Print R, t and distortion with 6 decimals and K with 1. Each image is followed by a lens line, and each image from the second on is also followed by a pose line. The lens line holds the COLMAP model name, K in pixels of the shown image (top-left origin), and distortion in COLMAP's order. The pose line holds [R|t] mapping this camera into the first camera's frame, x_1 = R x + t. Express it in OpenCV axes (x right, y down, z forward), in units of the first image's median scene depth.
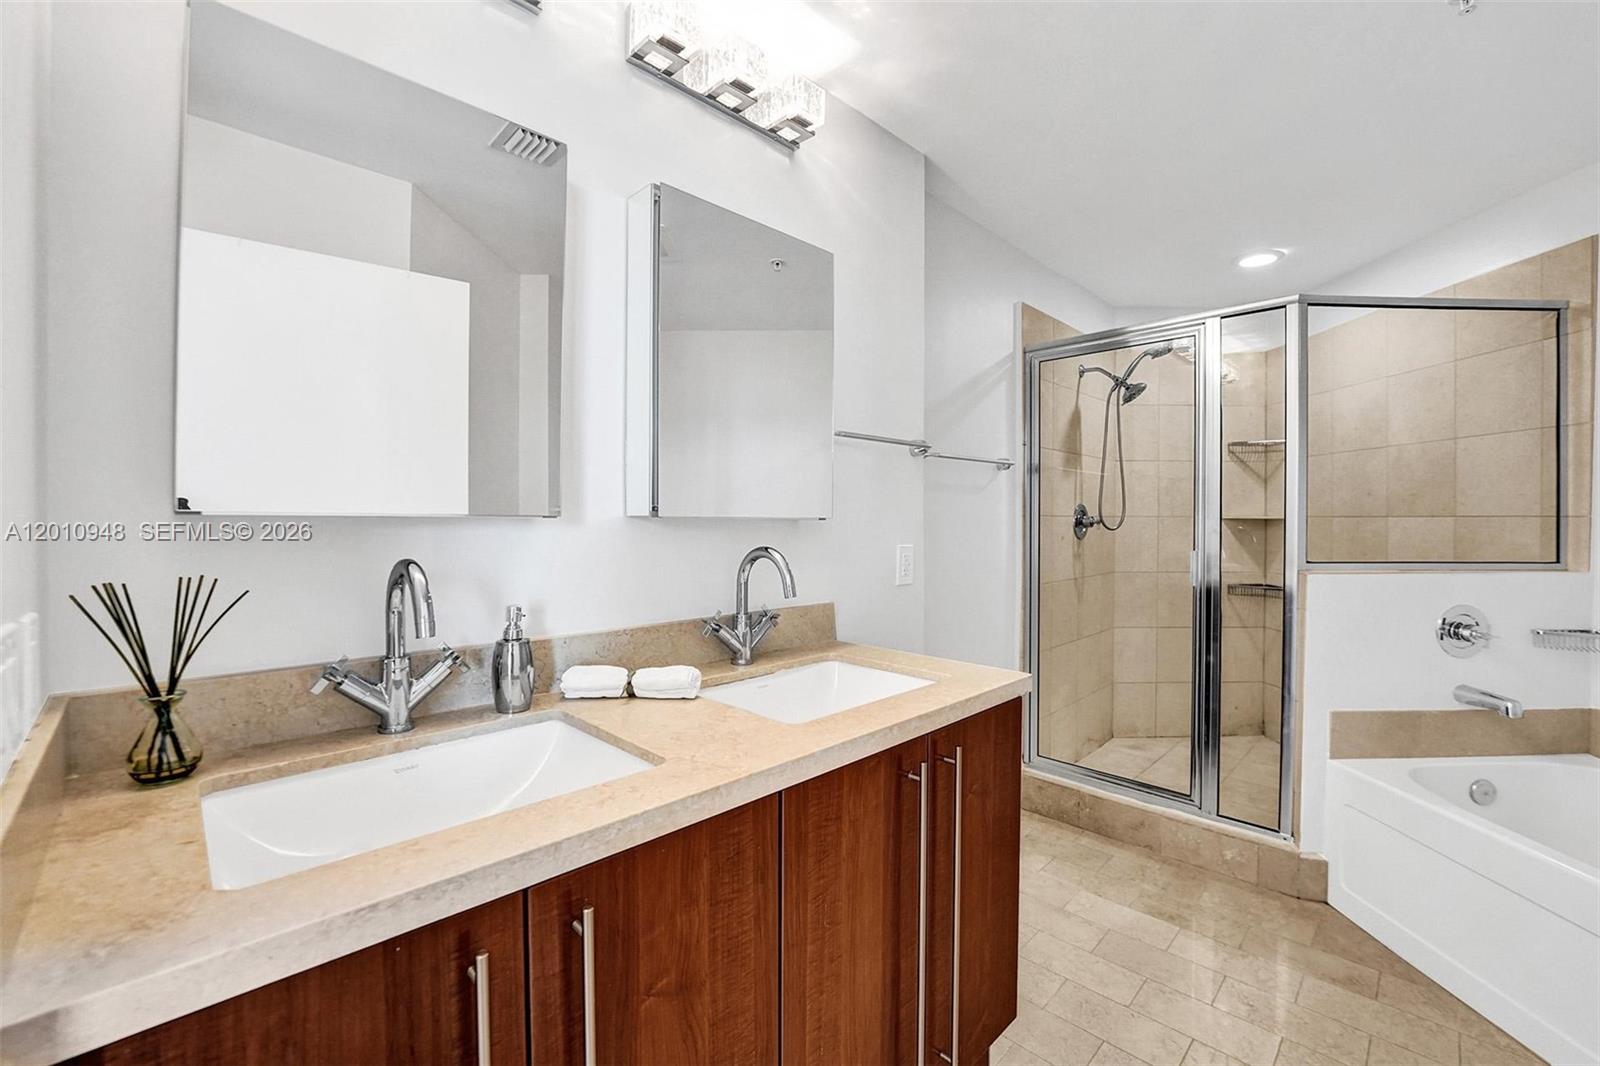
lens RADIAL K [[657.6, 0, 797.5], [0, 657.6, 525.0], [0, 0, 1]] dist [-0.028482, 0.003998]
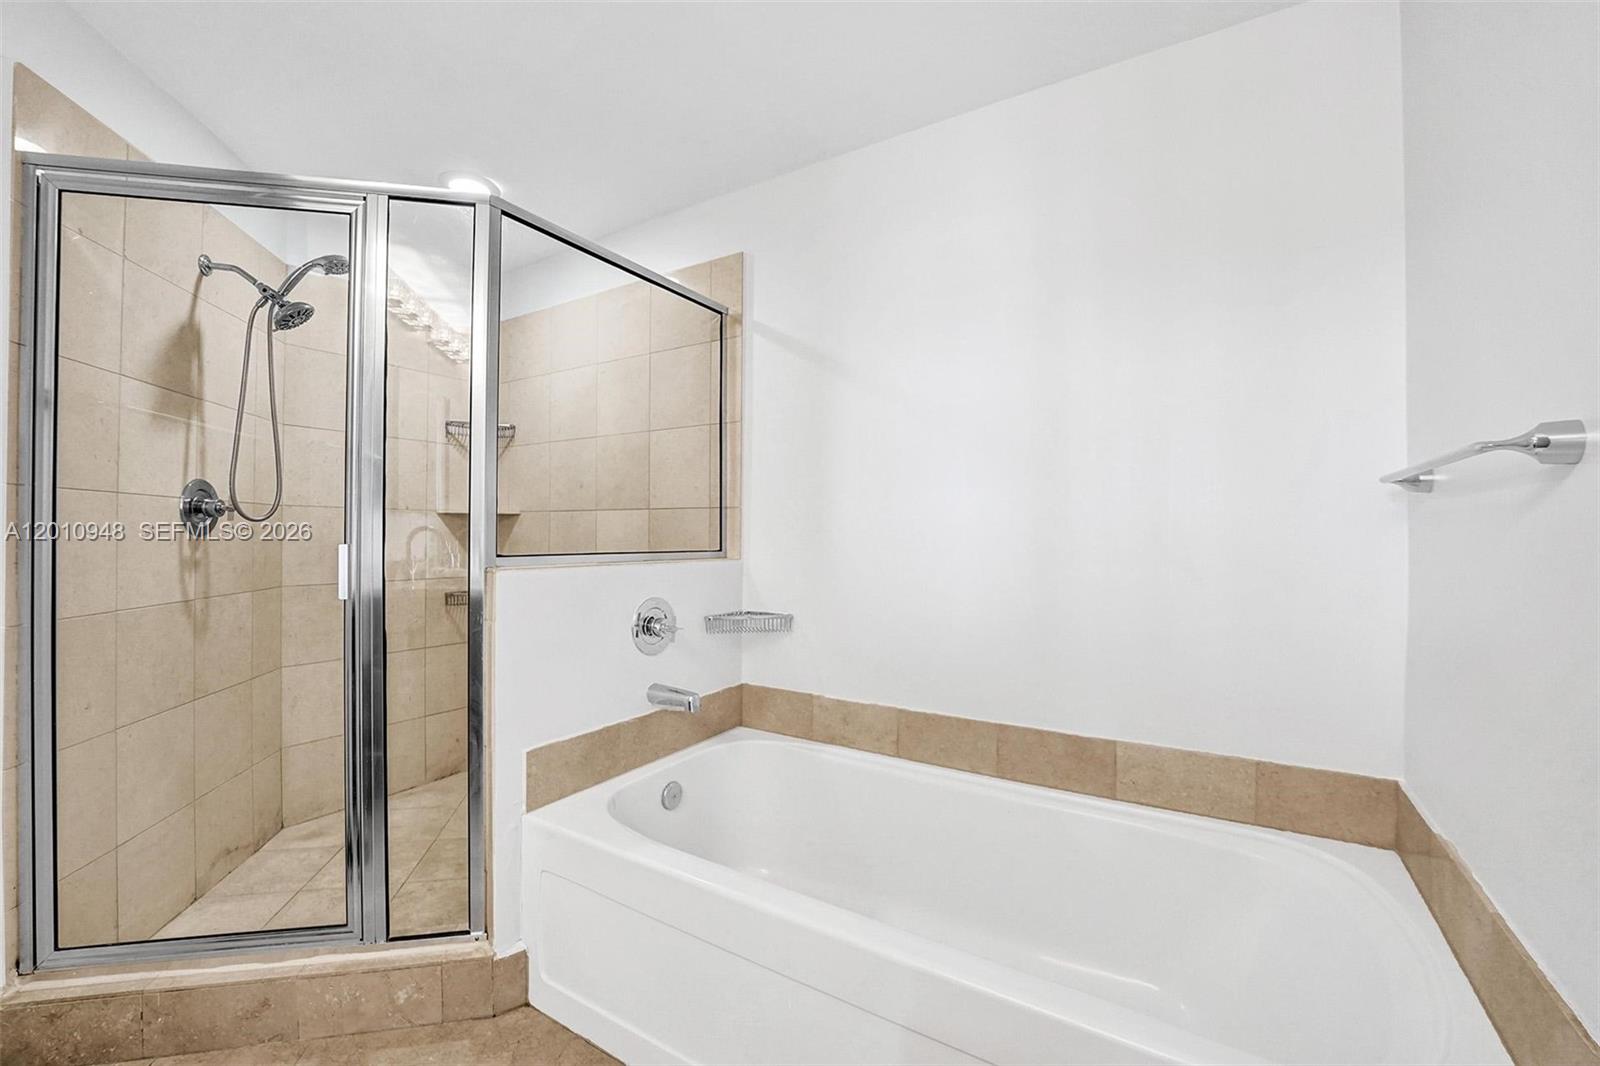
lens RADIAL K [[670.4, 0, 803.0], [0, 670.4, 537.3], [0, 0, 1]] dist [-0.024238, 0.000135]
pose [[0.526321, -0.002998, 0.850281, 0.341477], [0.001886, 0.999995, 0.002358, 0.037023], [-0.850284, 0.000363, 0.526324, 0.317744]]
